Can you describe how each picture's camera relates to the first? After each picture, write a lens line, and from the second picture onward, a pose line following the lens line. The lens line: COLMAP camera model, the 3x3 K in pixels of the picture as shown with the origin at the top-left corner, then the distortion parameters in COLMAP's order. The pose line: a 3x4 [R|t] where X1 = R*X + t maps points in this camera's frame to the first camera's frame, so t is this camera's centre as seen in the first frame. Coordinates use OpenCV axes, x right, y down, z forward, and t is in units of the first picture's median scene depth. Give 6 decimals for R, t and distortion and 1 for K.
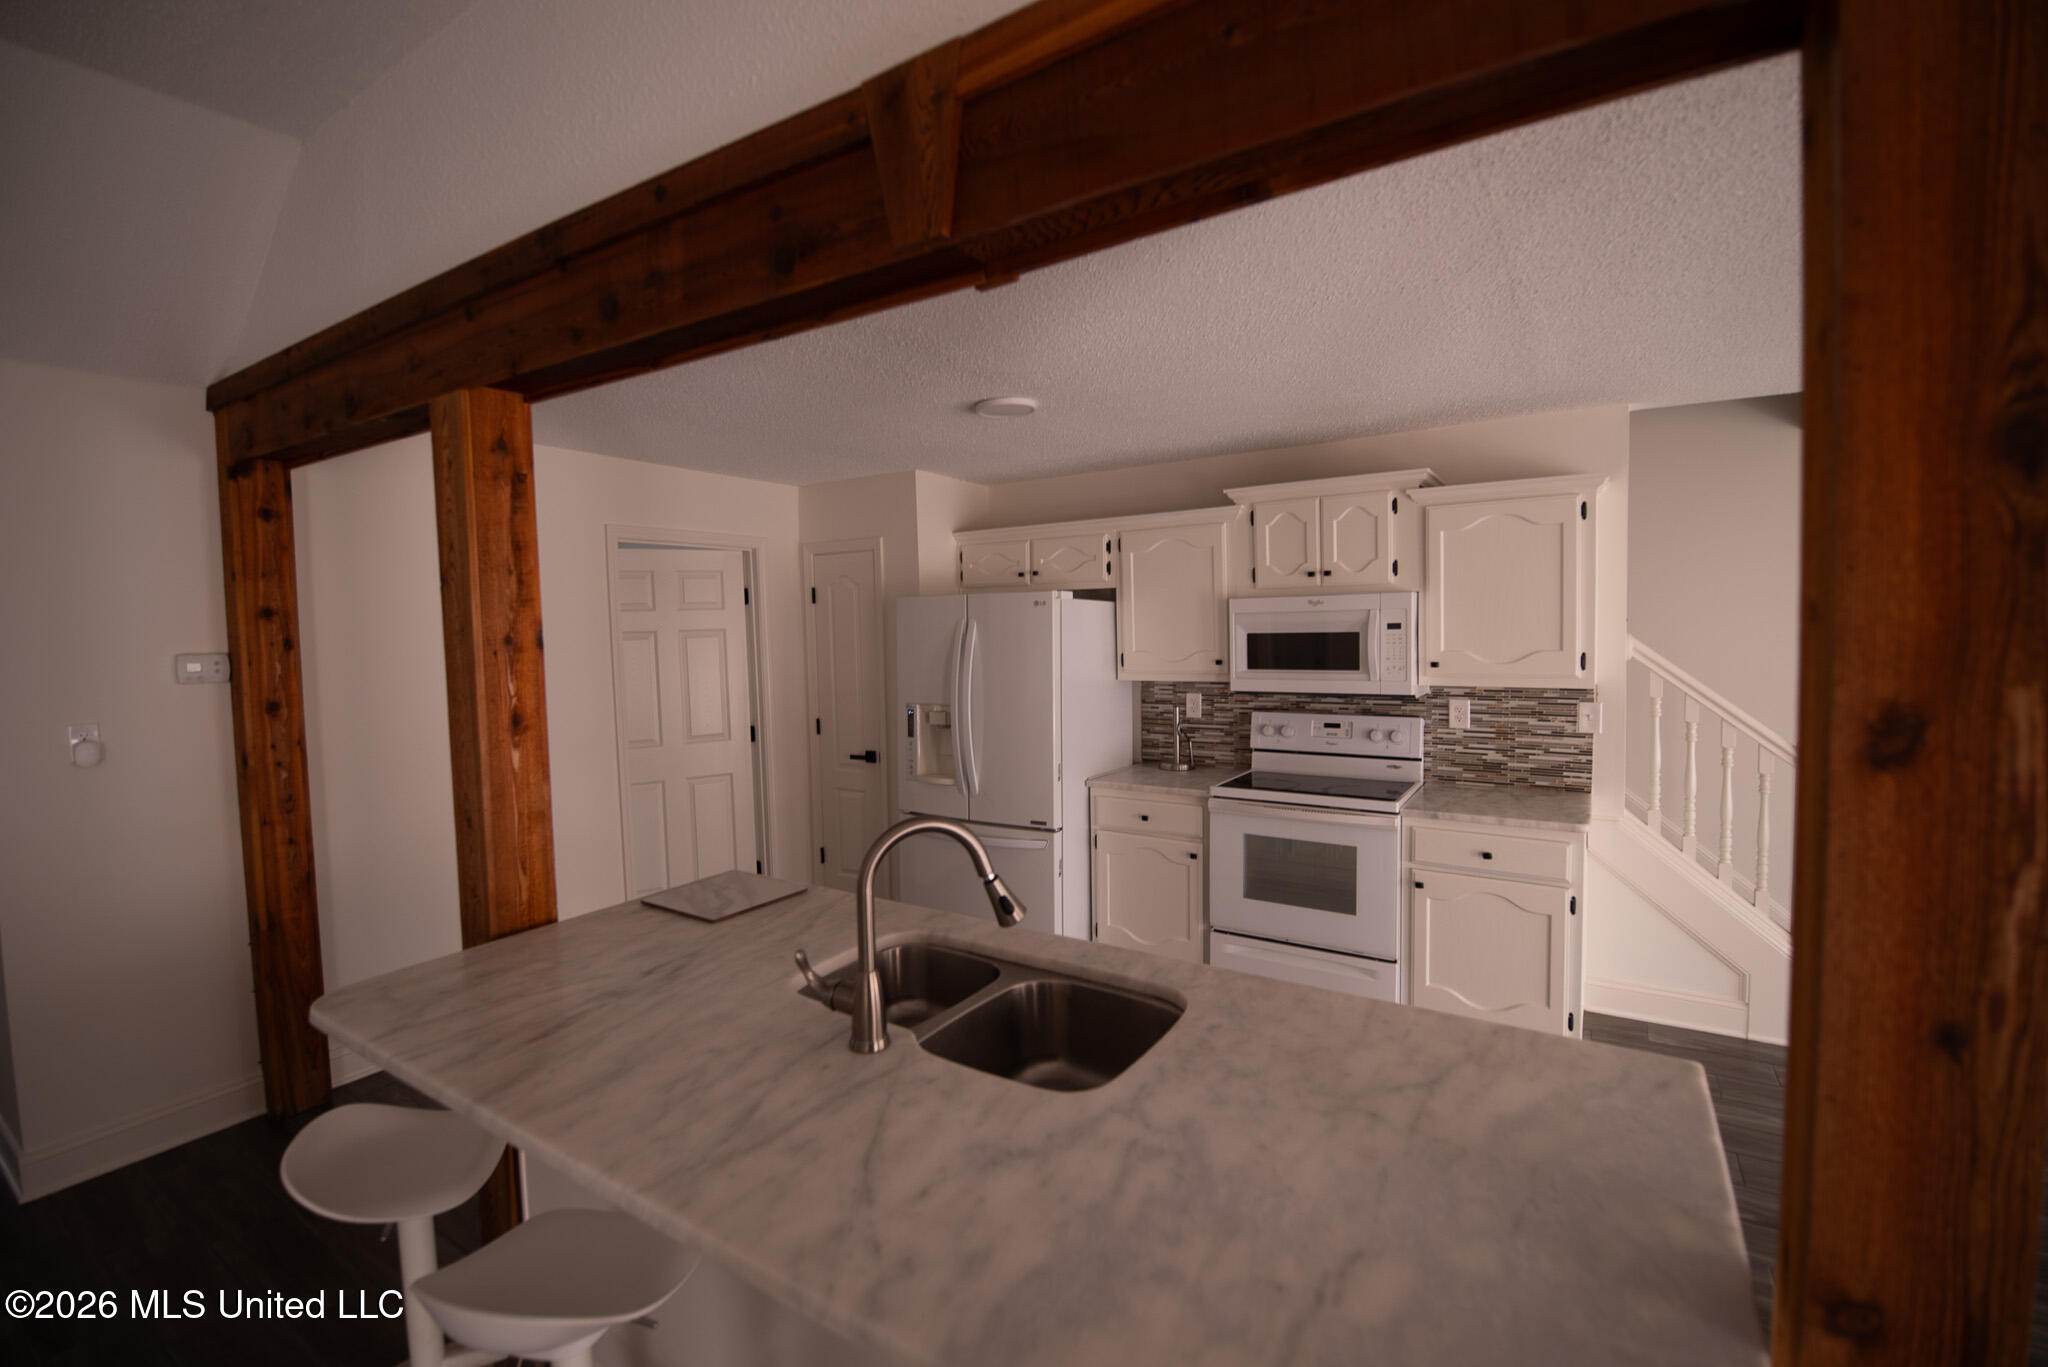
lens RADIAL K [[883.2, 0, 1024.7], [0, 883.2, 668.3], [0, 0, 1]] dist [0.002206, -0.012962]
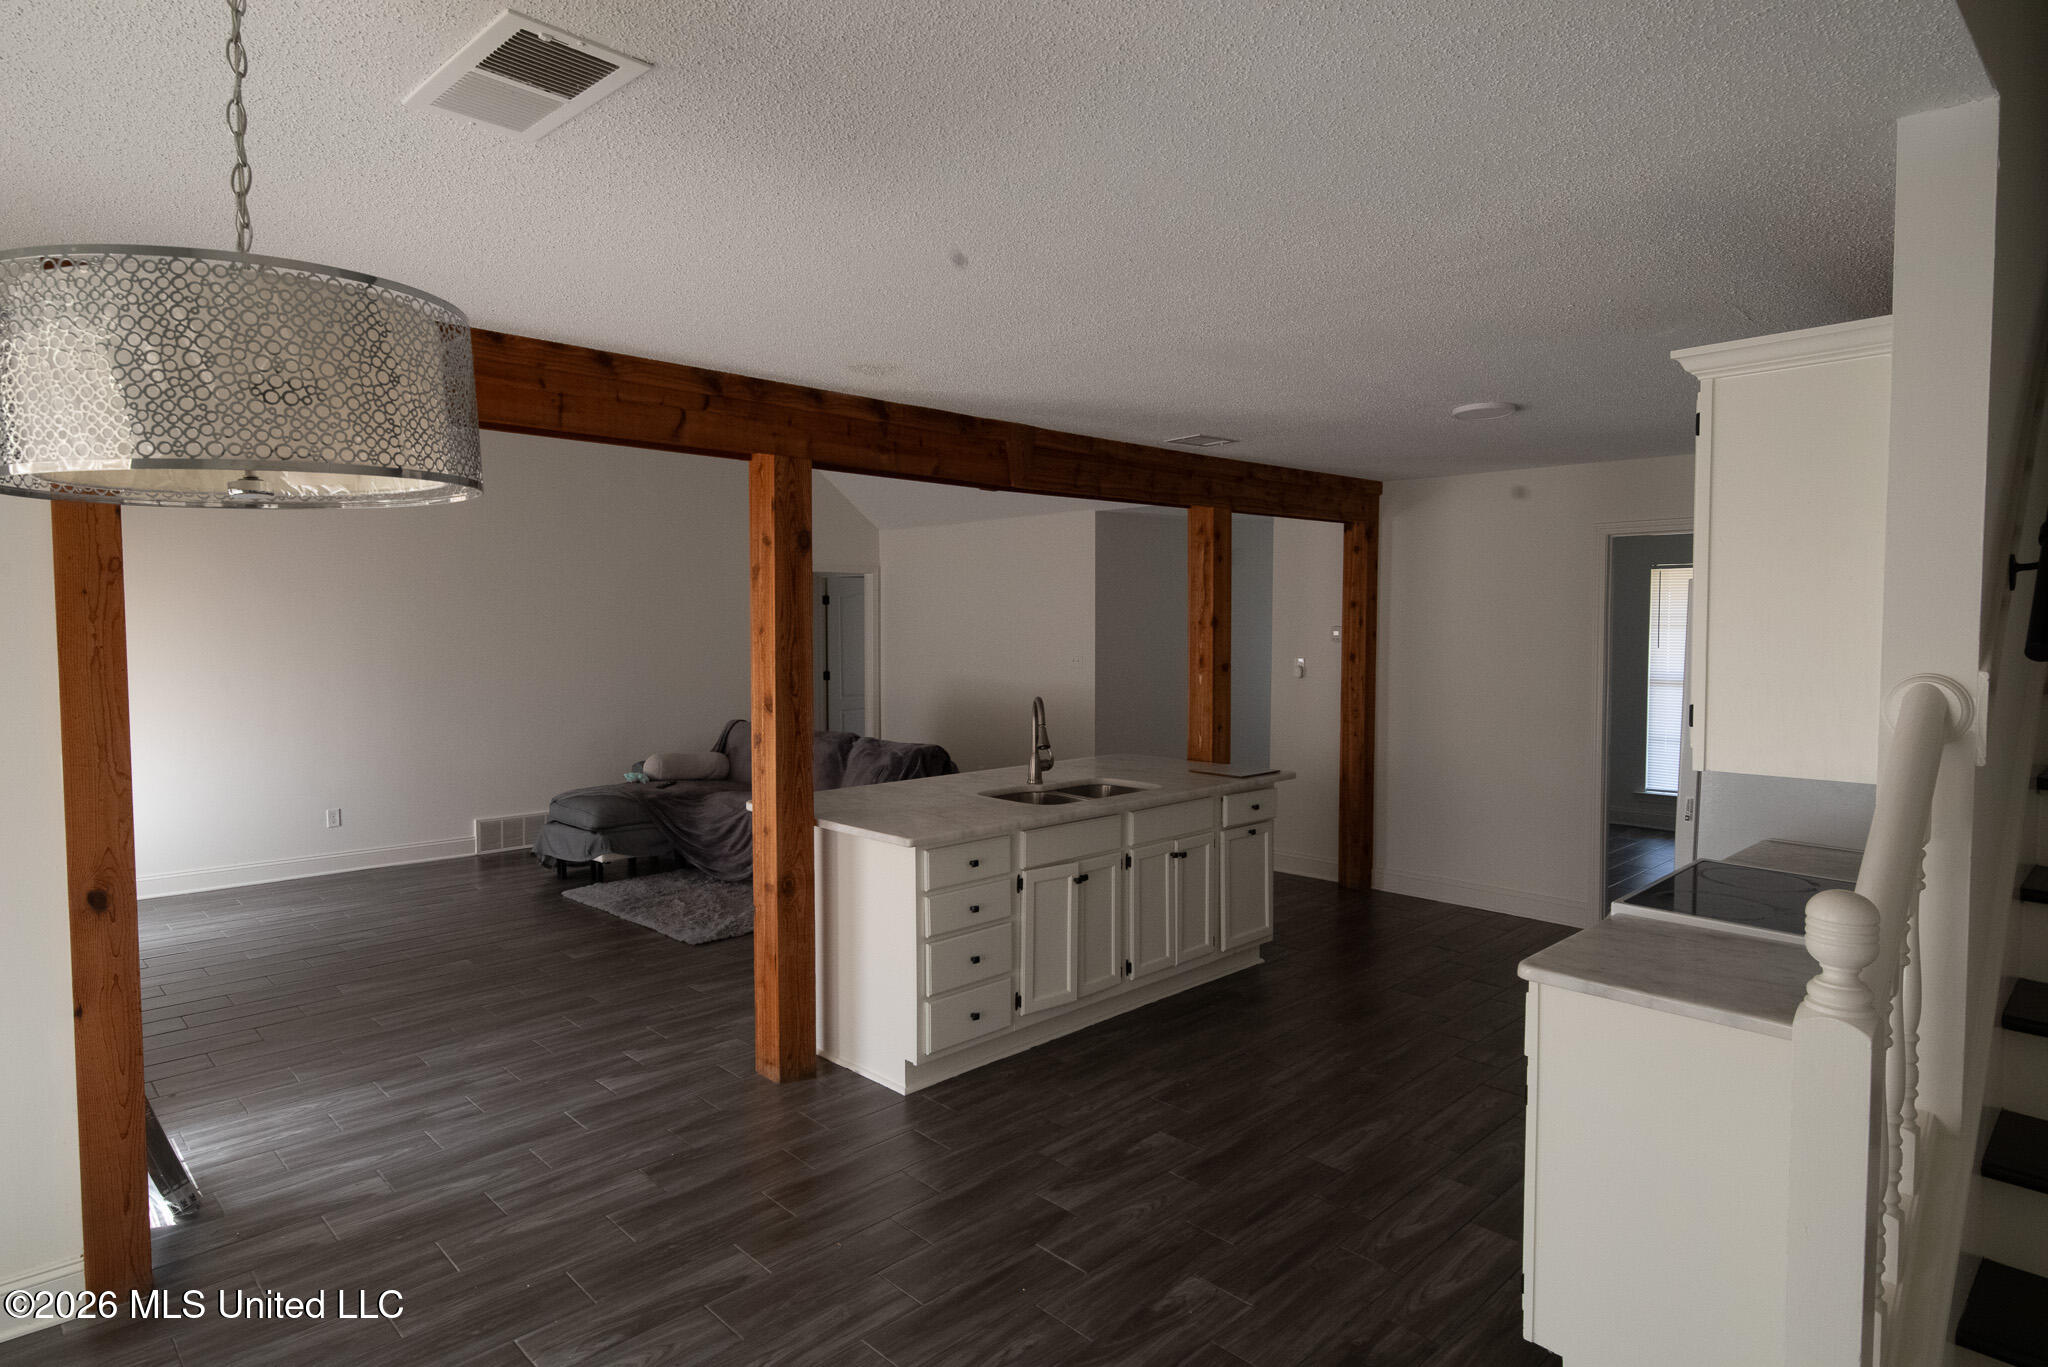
lens RADIAL K [[1137.9, 0, 1026.7], [0, 1137.9, 671.4], [0, 0, 1]] dist [0.012415, -0.000391]
pose [[-0.230507, 0.065519, -0.970862, 1.238513], [-0.044872, 0.995953, 0.077866, -0.062010], [0.972036, 0.061513, -0.226634, 0.700001]]
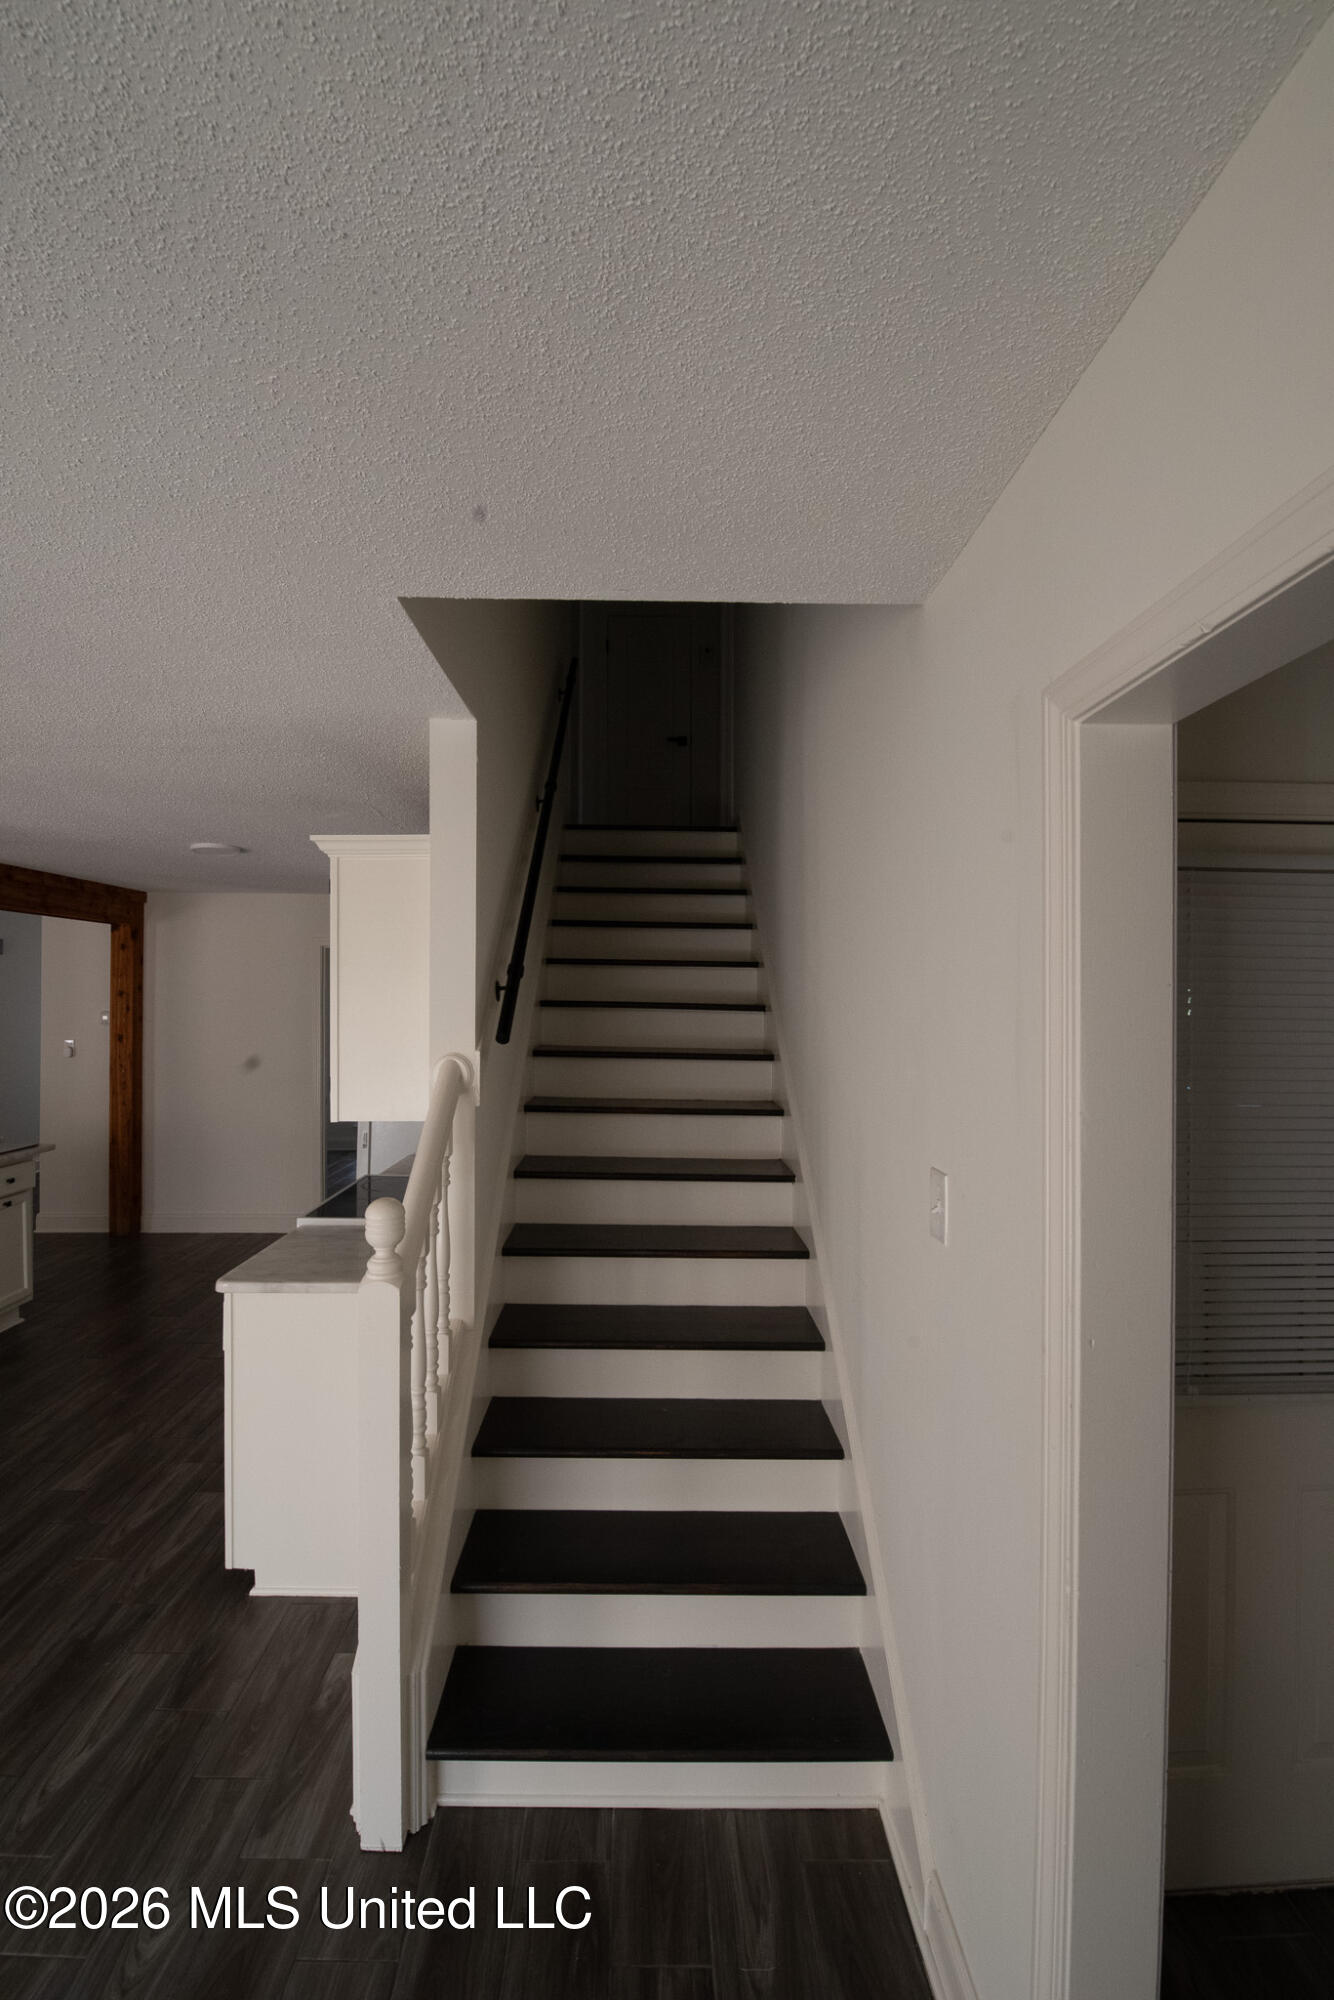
lens RADIAL K [[862.5, 0, 667.0], [0, 862.5, 1000.0], [0, 0, 1]] dist [0.002206, -0.012962]
pose [[0.550804, 0.023501, -0.834304, 1.269254], [-0.056168, 0.998381, -0.008959, -0.081038], [0.832743, 0.051796, 0.551232, 0.751966]]
